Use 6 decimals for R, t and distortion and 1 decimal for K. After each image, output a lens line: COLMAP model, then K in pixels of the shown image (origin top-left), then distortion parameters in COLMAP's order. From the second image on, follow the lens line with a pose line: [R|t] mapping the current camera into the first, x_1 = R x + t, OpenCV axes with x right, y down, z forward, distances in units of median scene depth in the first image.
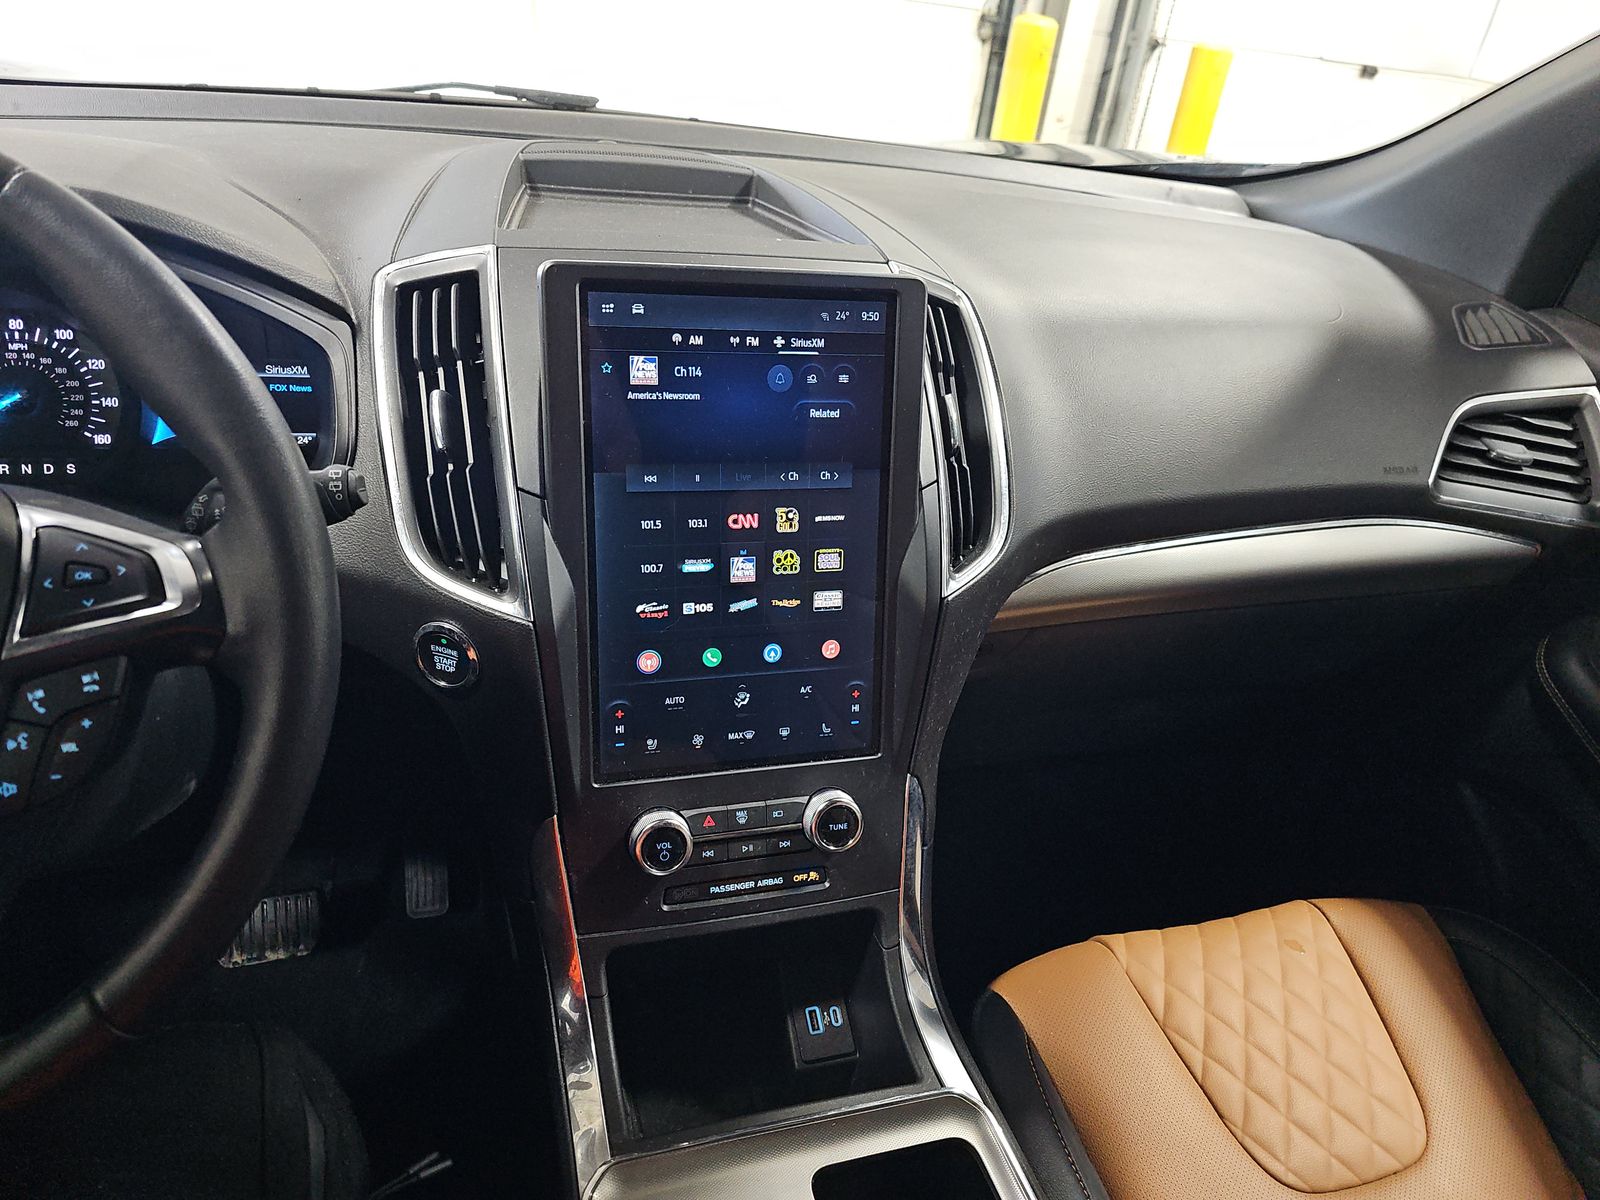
lens RADIAL K [[1030.6, 0, 803.7], [0, 1030.6, 611.1], [0, 0, 1]] dist [0.031808, -0.038895]
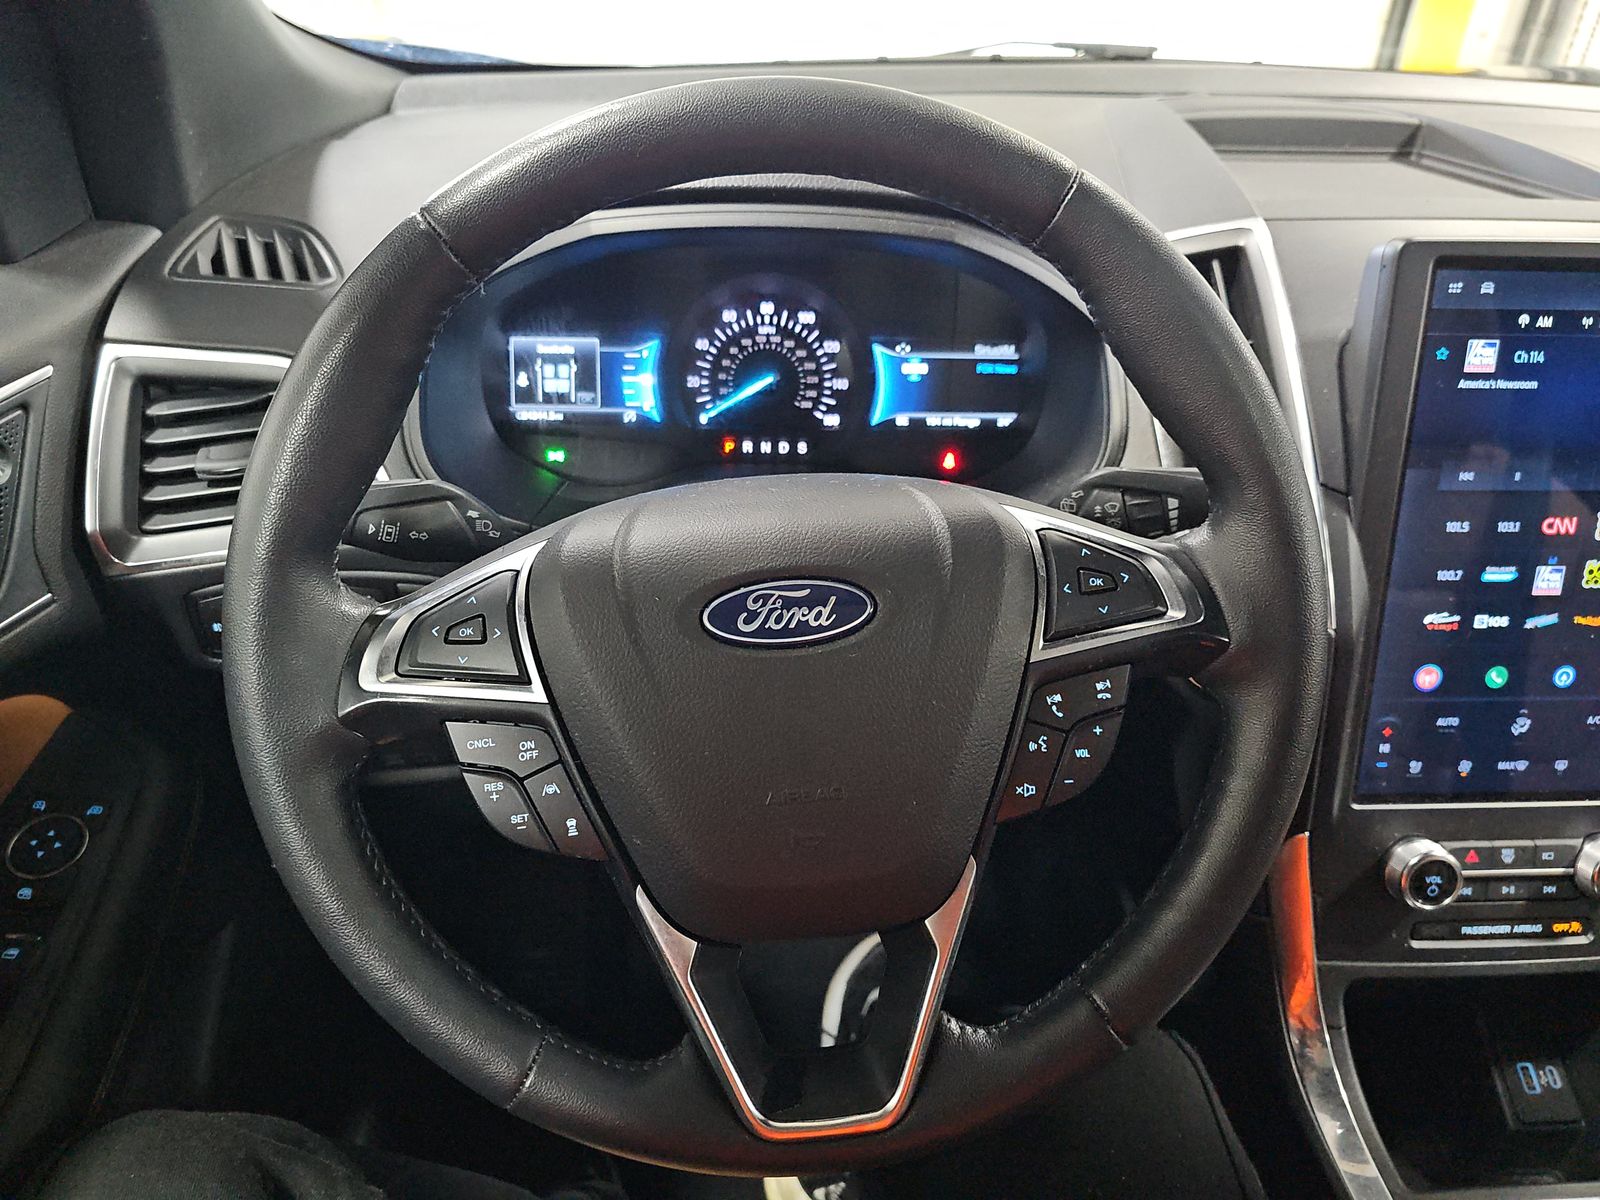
lens RADIAL K [[1030.6, 0, 784.1], [0, 1030.6, 601.0], [0, 0, 1]] dist [0.031808, -0.038895]
pose [[0.967710, 0.061016, -0.244568, -0.467589], [-0.052049, 0.997720, 0.042966, -0.026915], [0.246632, -0.028849, 0.968680, -0.020808]]
